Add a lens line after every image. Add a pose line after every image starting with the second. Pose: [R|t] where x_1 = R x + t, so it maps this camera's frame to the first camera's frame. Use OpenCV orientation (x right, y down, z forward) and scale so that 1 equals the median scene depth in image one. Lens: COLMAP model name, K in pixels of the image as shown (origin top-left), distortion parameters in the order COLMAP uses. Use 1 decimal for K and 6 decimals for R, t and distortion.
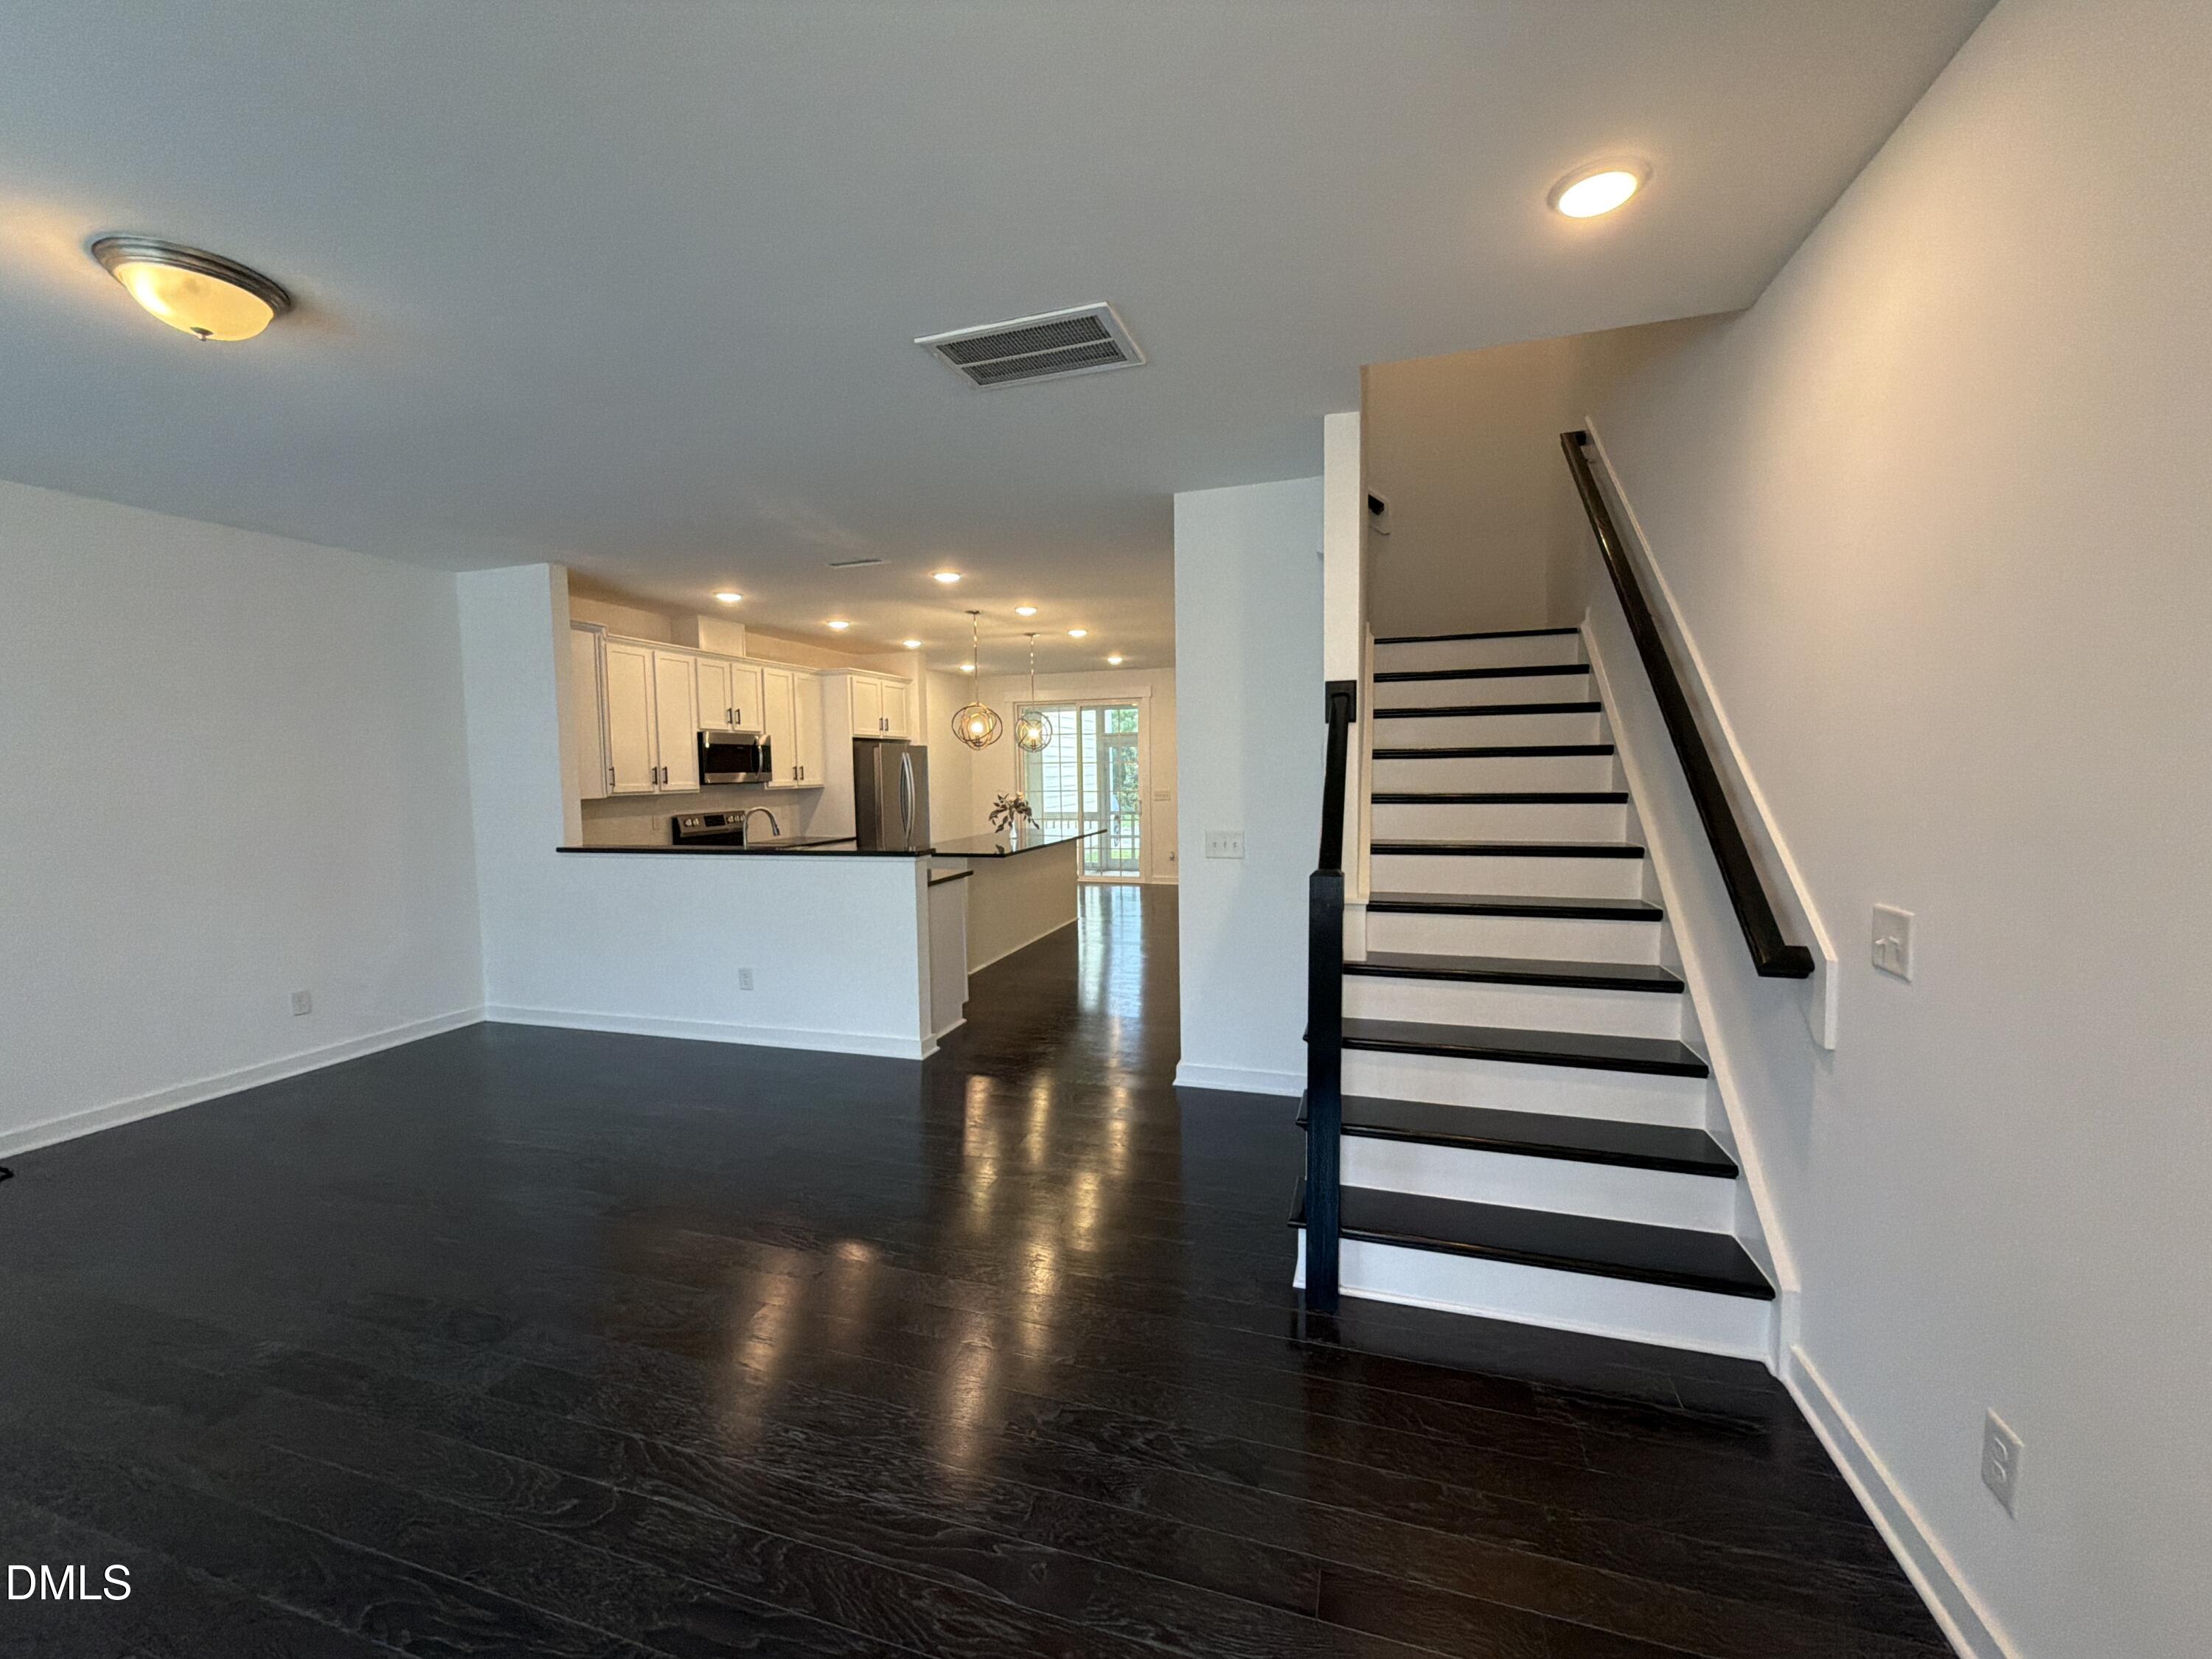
lens RADIAL K [[887.1, 0, 1096.6], [0, 887.1, 845.5], [0, 0, 1]] dist [-0.000640, 0.000021]
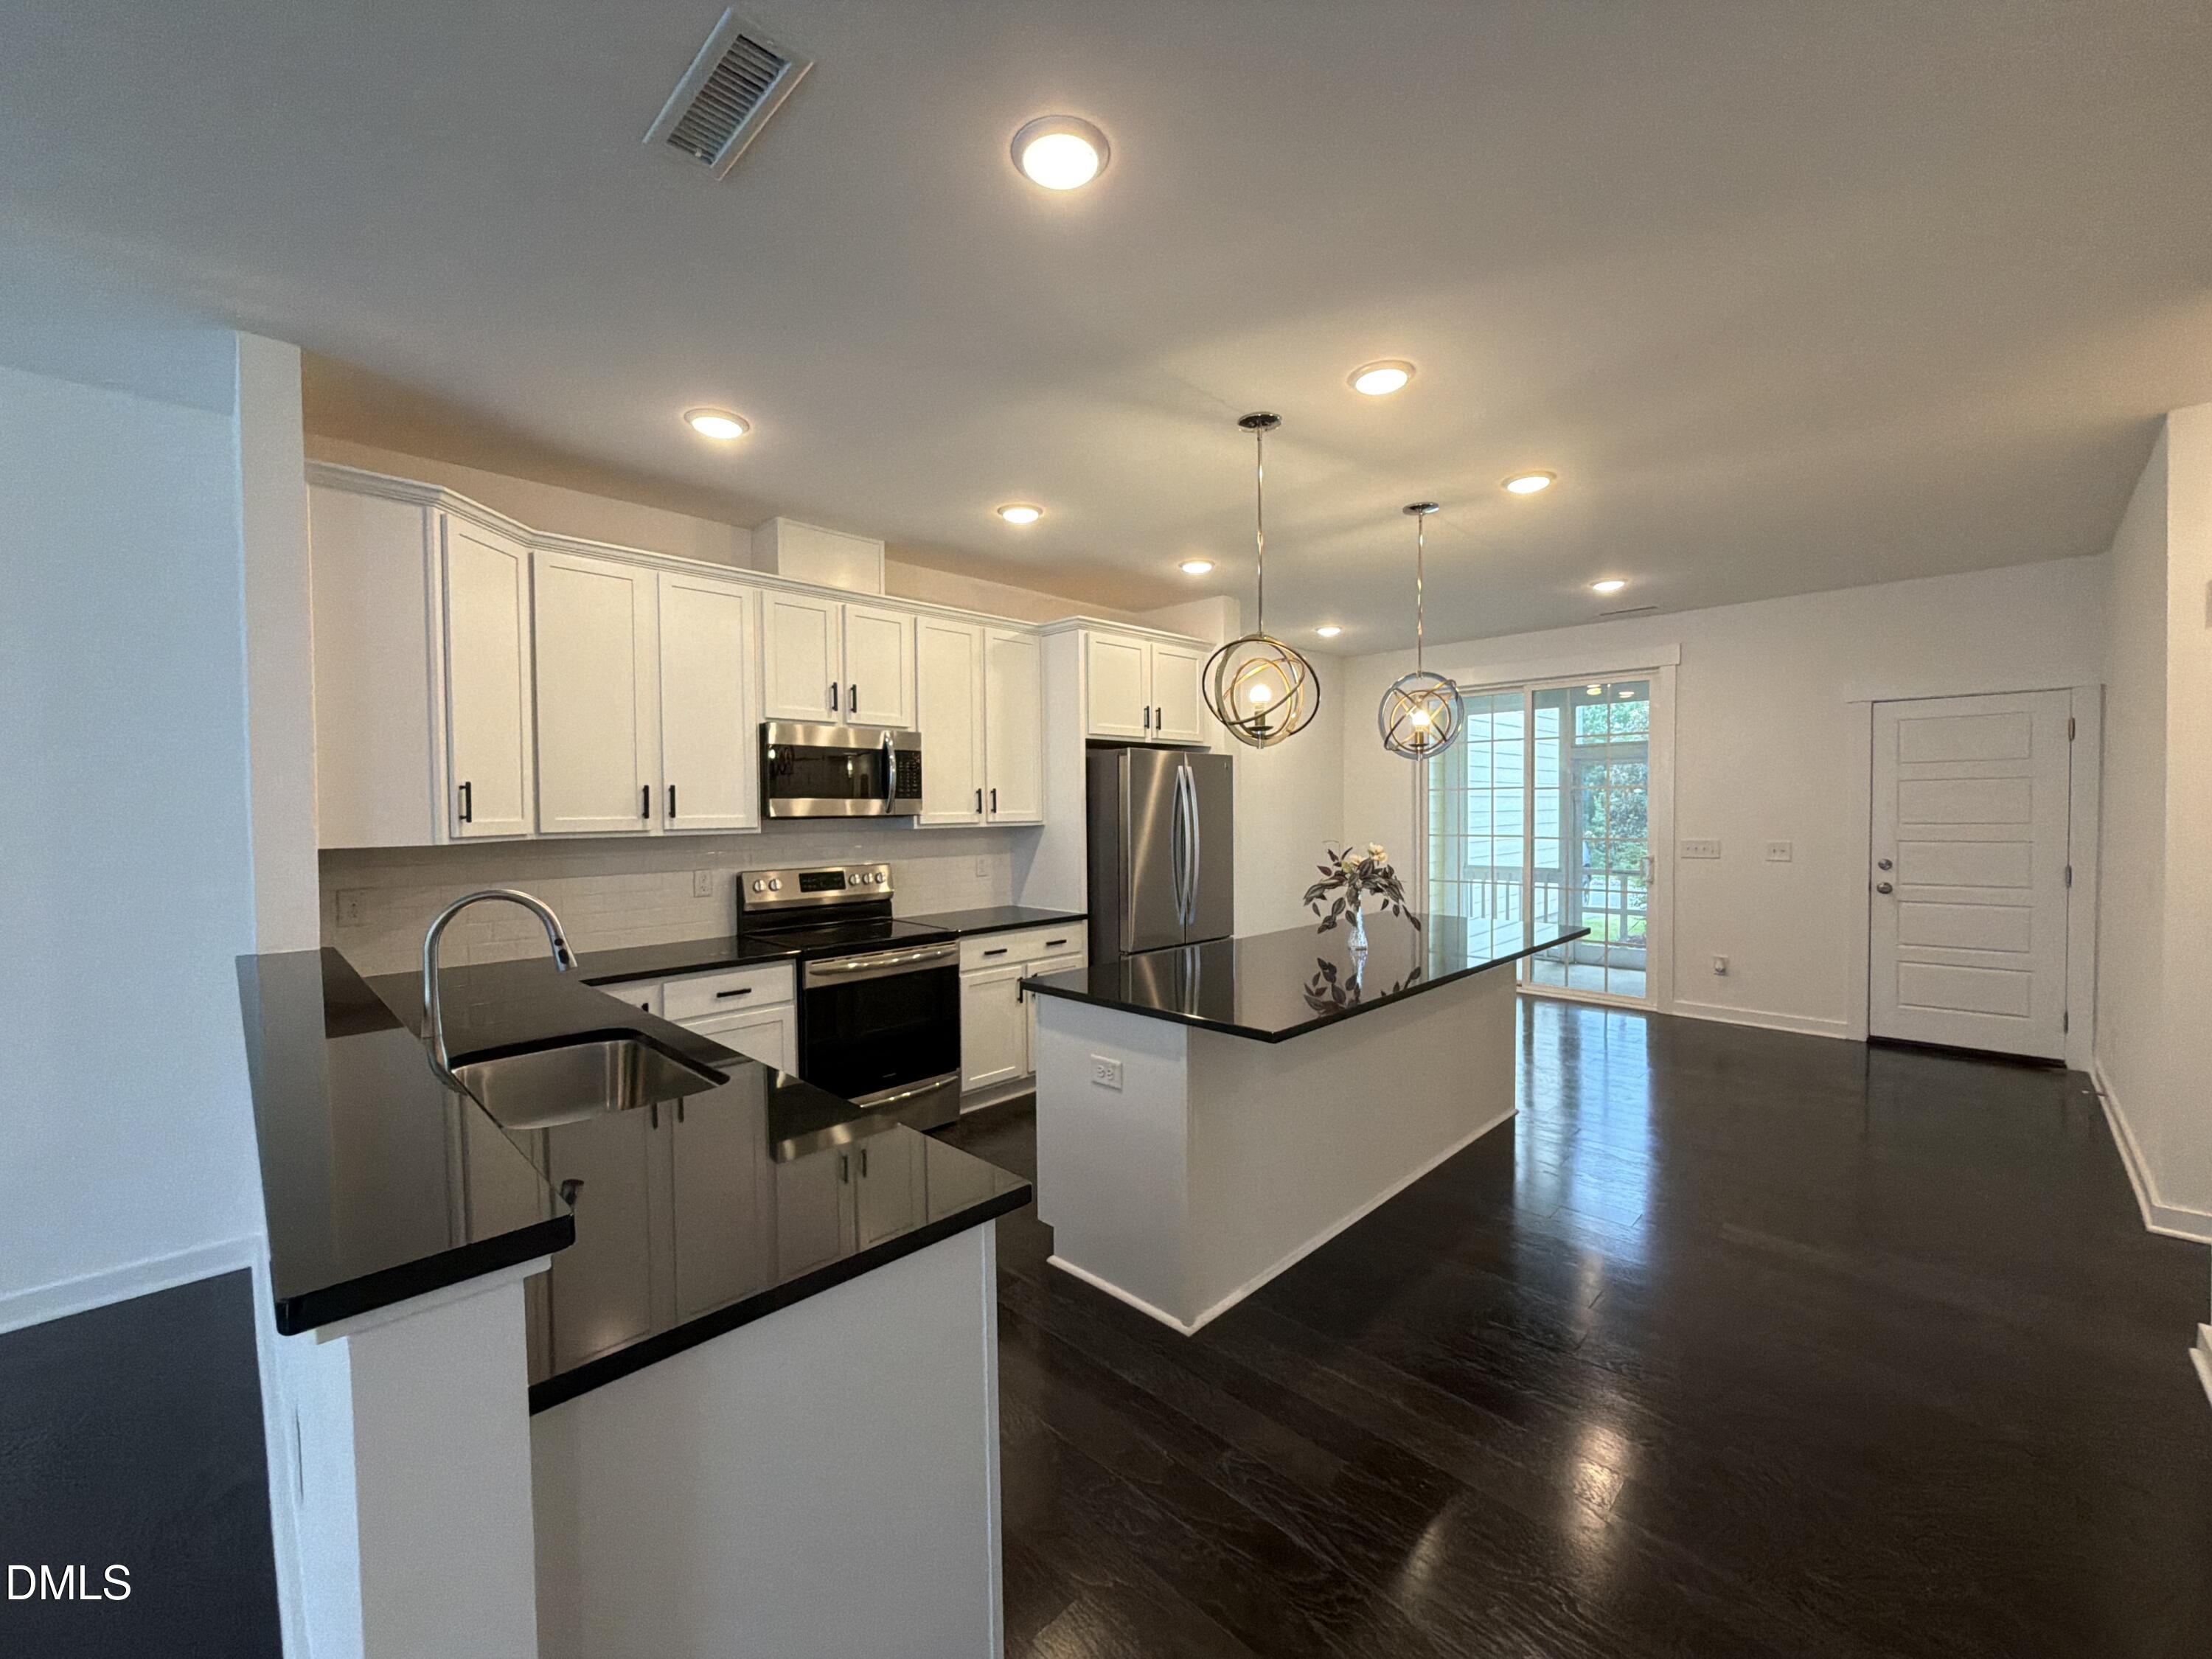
lens RADIAL K [[887.1, 0, 1097.7], [0, 887.1, 832.6], [0, 0, 1]] dist [-0.000640, 0.000021]
pose [[0.890863, 0.020297, -0.453818, -0.008990], [-0.043877, 0.998175, -0.041488, -0.039695], [0.452147, 0.056872, 0.890128, 0.514962]]
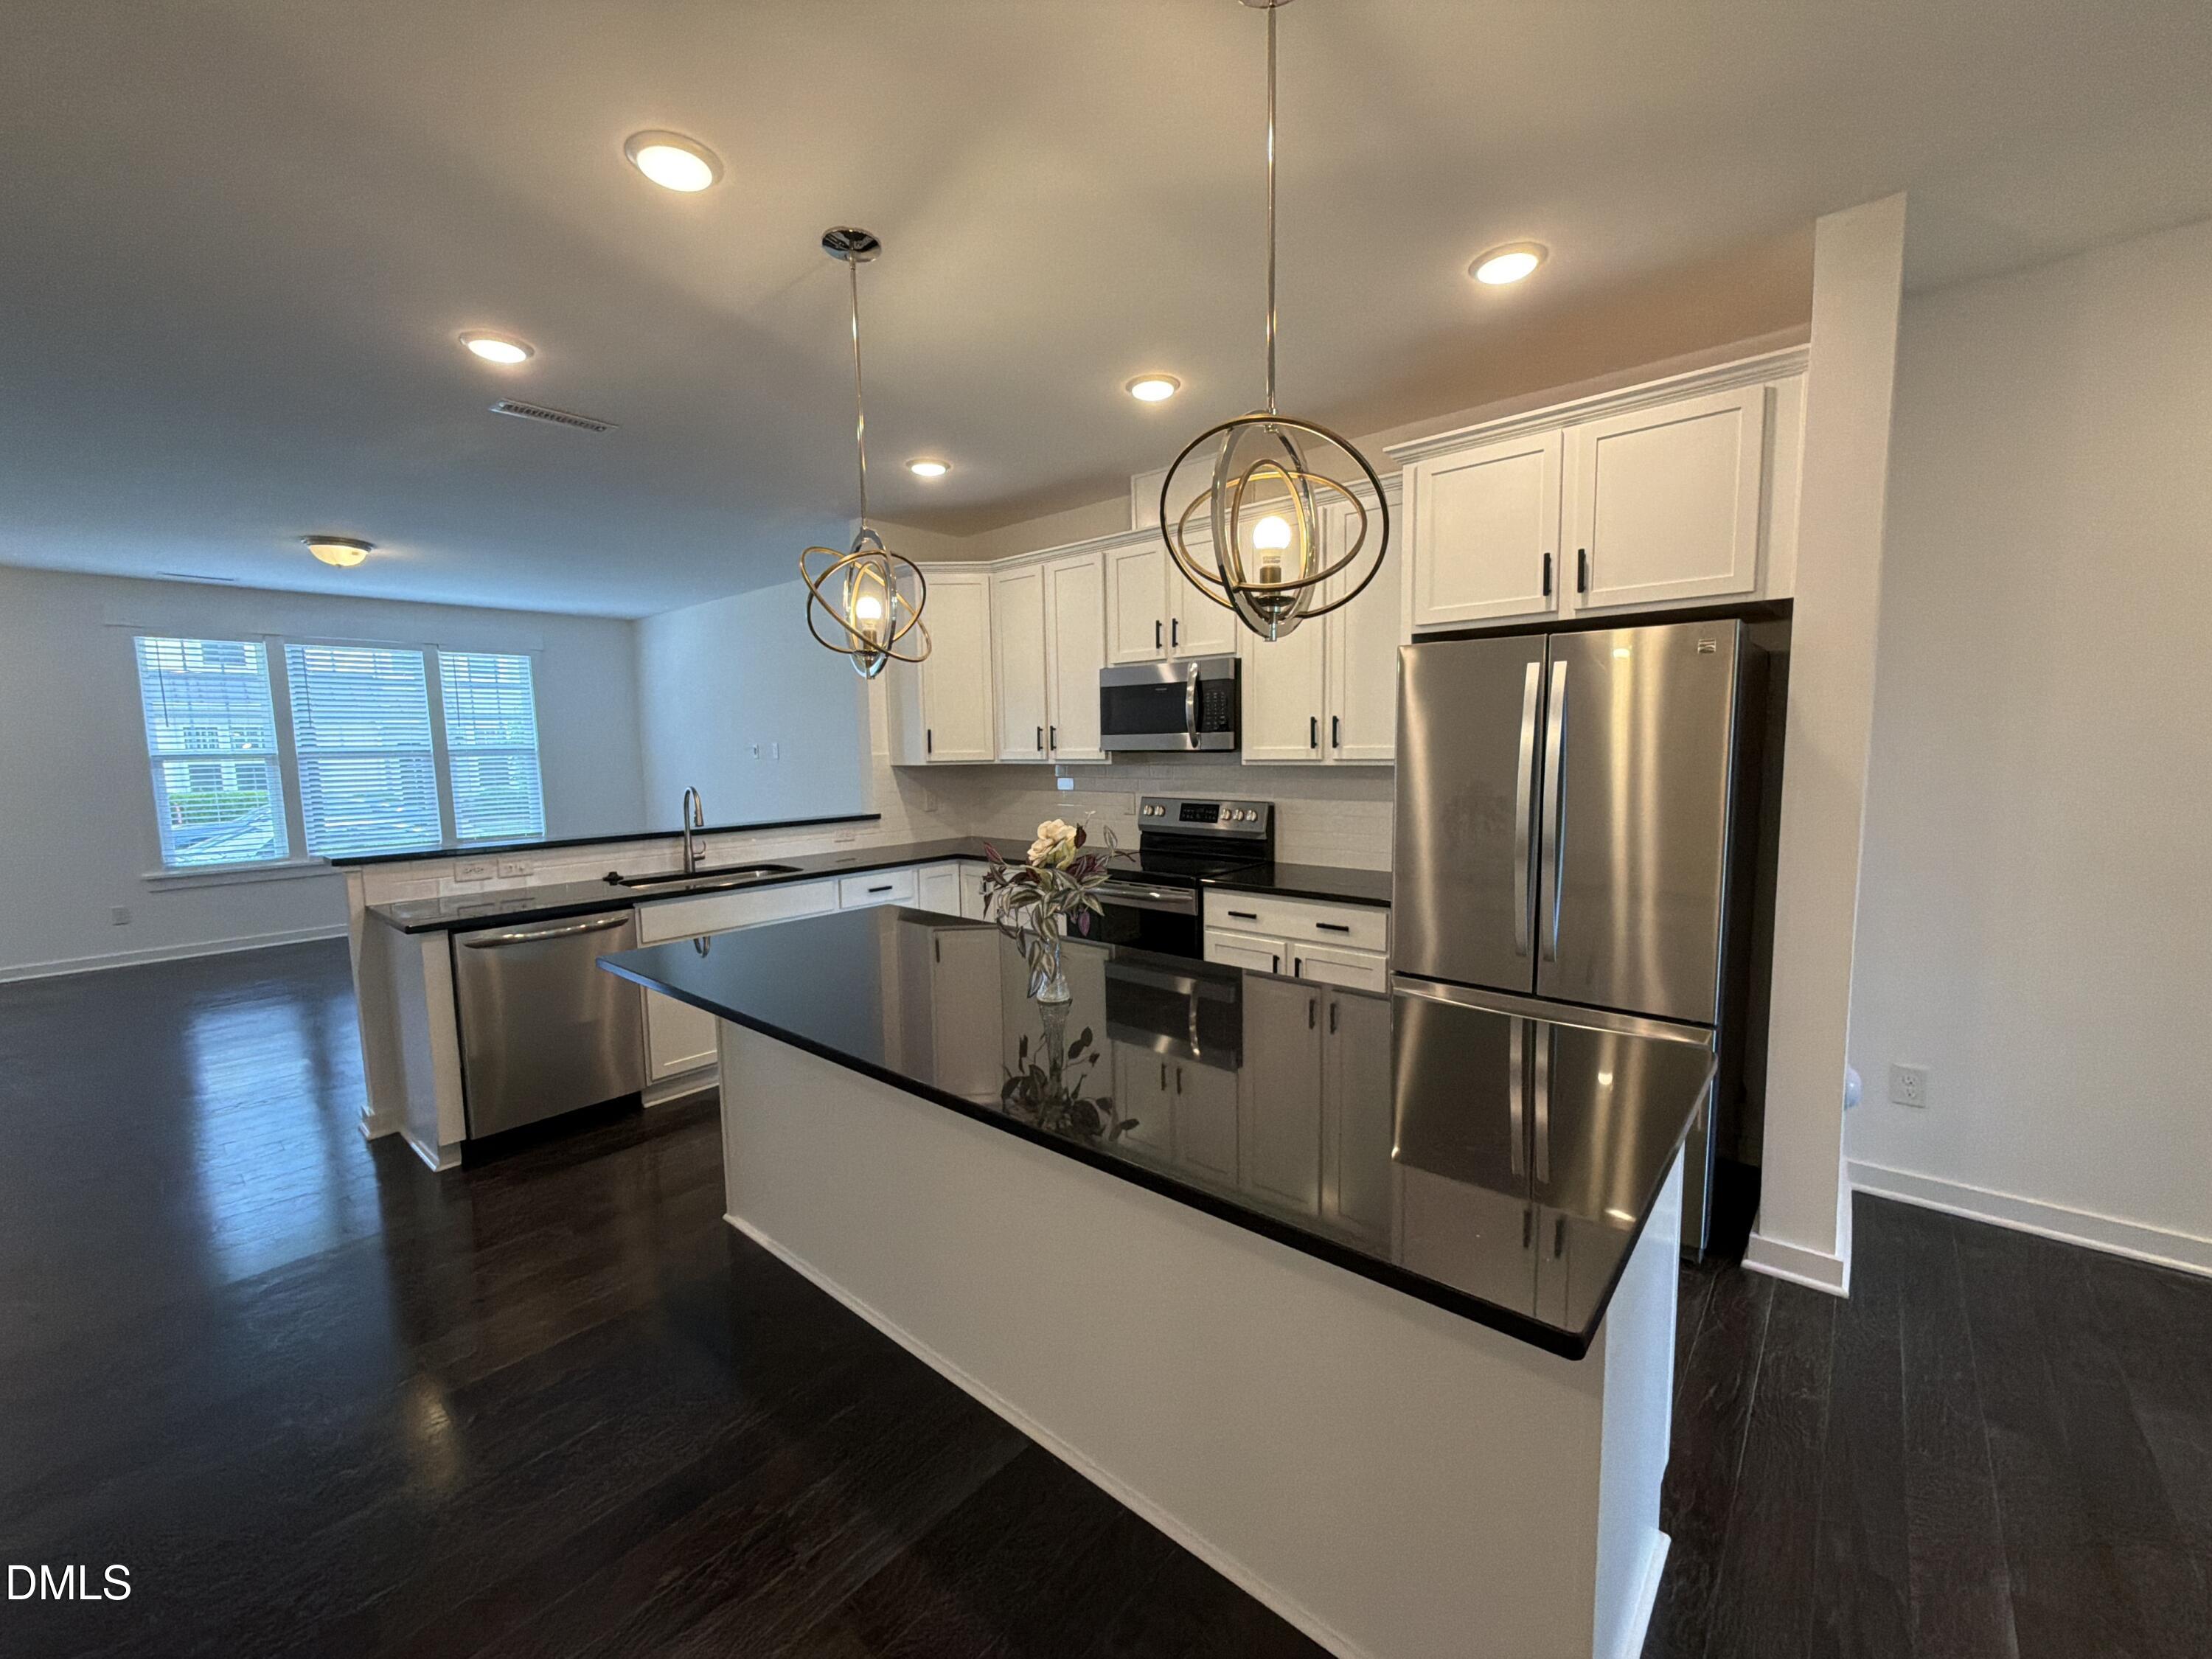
lens RADIAL K [[887.1, 0, 1115.1], [0, 887.1, 830.6], [0, 0, 1]] dist [-0.000640, 0.000021]
pose [[-0.382492, 0.112037, -0.917141, 0.125730], [-0.058025, 0.987749, 0.144861, -0.090488], [0.922135, 0.108625, -0.371305, 1.064175]]
